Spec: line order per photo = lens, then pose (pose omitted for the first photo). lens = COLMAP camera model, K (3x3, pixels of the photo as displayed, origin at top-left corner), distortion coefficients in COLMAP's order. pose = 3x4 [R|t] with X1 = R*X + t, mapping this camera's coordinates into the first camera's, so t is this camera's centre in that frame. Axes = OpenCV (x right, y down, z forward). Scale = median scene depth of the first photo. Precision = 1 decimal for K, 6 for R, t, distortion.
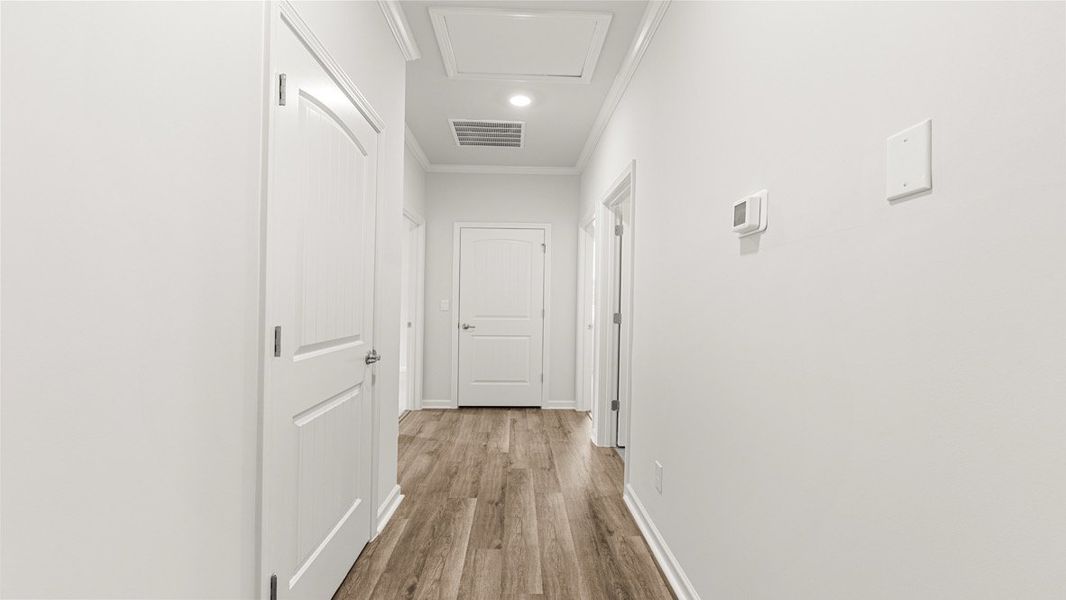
lens RADIAL K [[458.9, 0, 533.0], [0, 458.9, 300.0], [0, 0, 1]] dist [-0.000578, 0.000124]
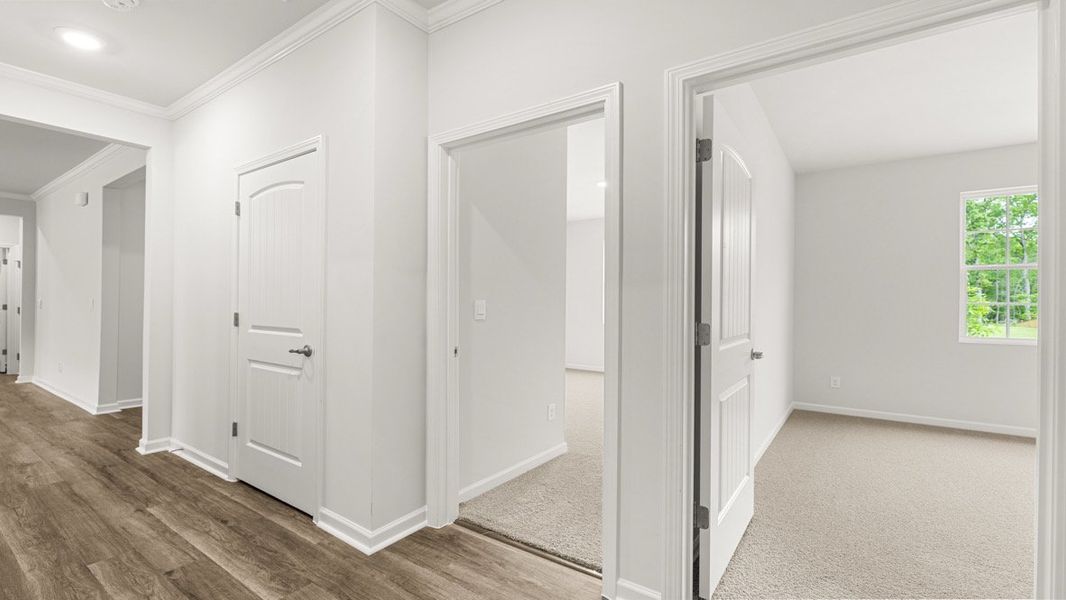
lens RADIAL K [[470.0, 0, 533.0], [0, 470.0, 300.0], [0, 0, 1]] dist [-0.000711, -0.000144]
pose [[-0.603529, -0.020603, -0.797075, 0.242223], [-0.010416, 0.999785, -0.017956, 0.012746], [0.797273, -0.002535, -0.603613, 2.146787]]
